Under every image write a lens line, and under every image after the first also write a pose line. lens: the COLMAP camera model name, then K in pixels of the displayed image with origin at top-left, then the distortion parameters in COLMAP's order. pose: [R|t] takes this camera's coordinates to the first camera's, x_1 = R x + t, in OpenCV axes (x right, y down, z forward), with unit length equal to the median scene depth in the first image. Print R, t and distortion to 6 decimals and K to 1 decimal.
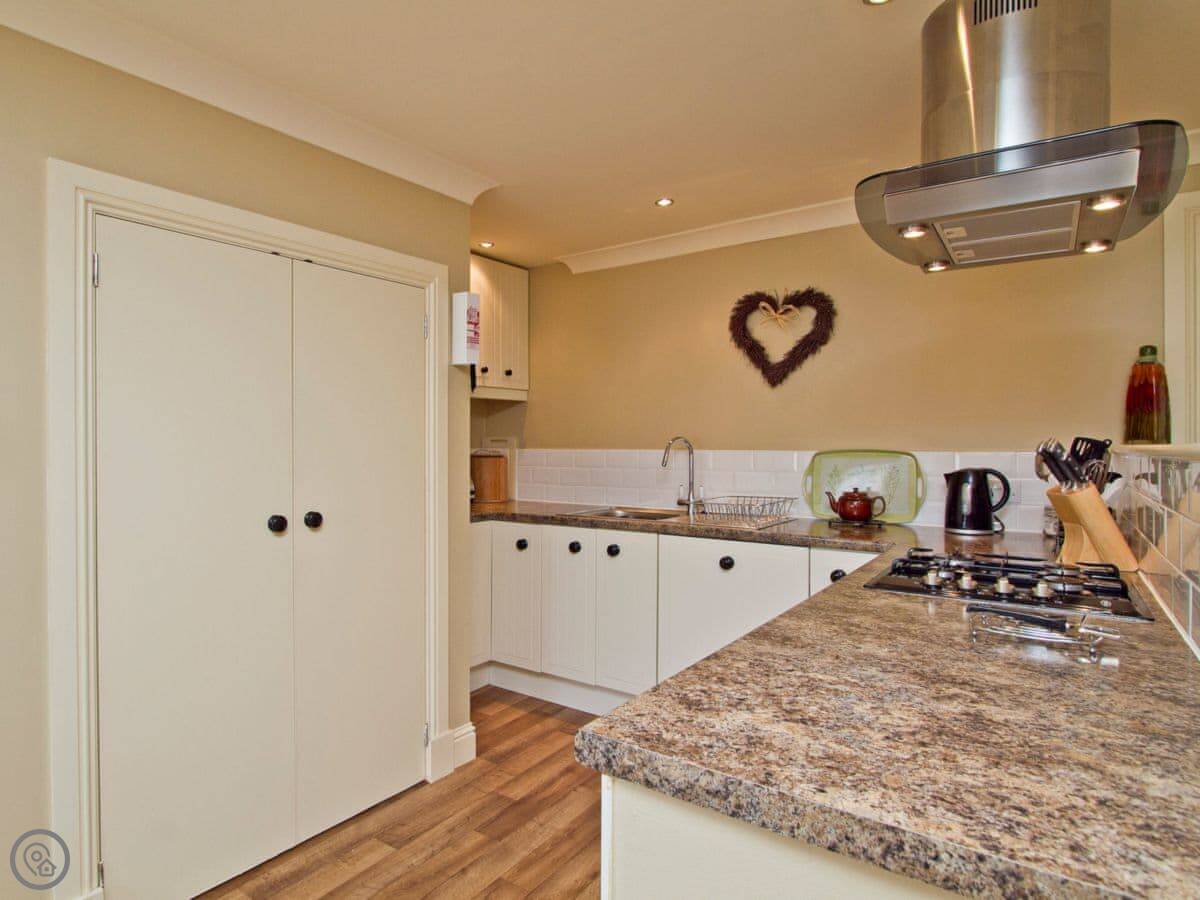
lens RADIAL K [[670.7, 0, 600.0], [0, 670.7, 450.0], [0, 0, 1]] dist [-0.007044, -0.001035]
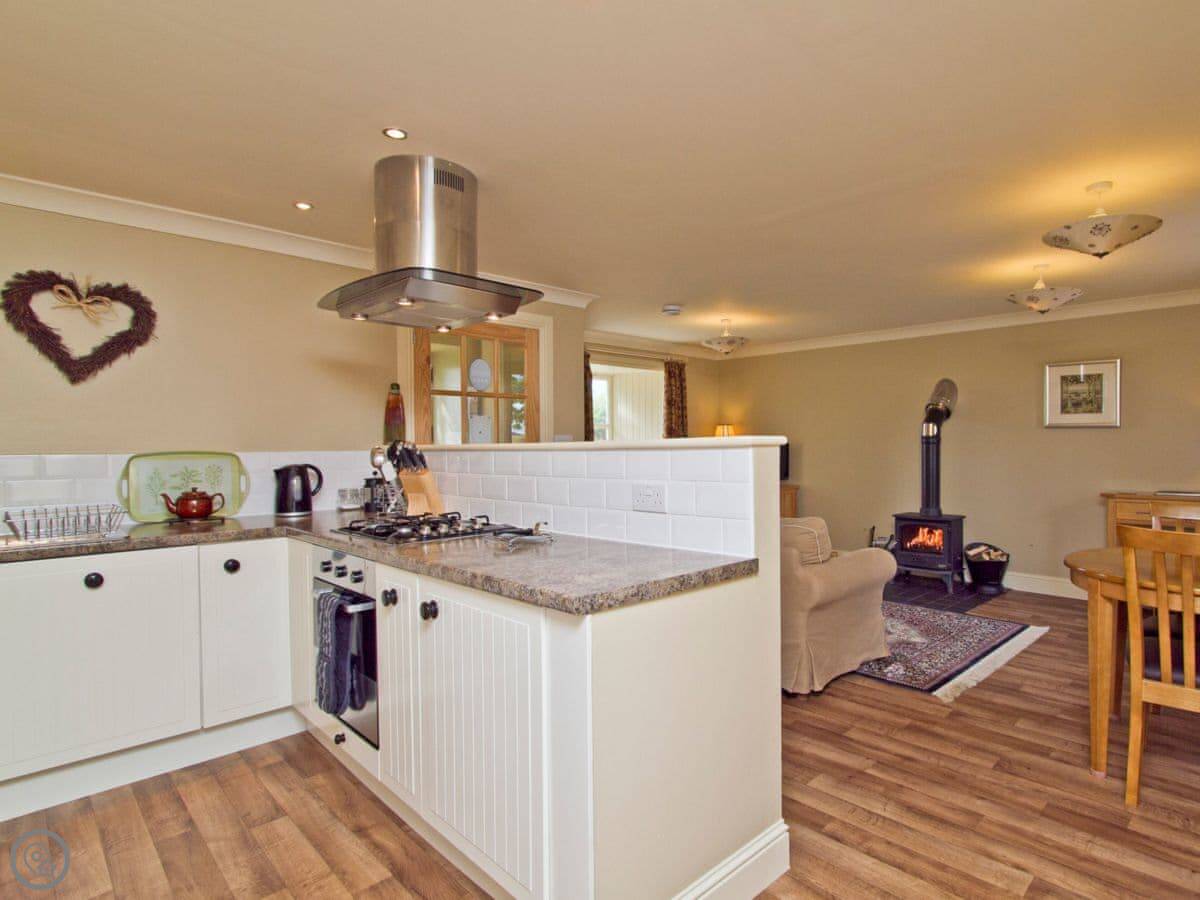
lens RADIAL K [[645.8, 0, 600.0], [0, 645.8, 450.0], [0, 0, 1]] dist [-0.010490, 0.000042]
pose [[0.217359, -0.012057, 0.976017, -0.477241], [0.017699, 0.999808, 0.008409, -0.000051], [-0.975931, 0.015447, 0.217531, 0.150860]]
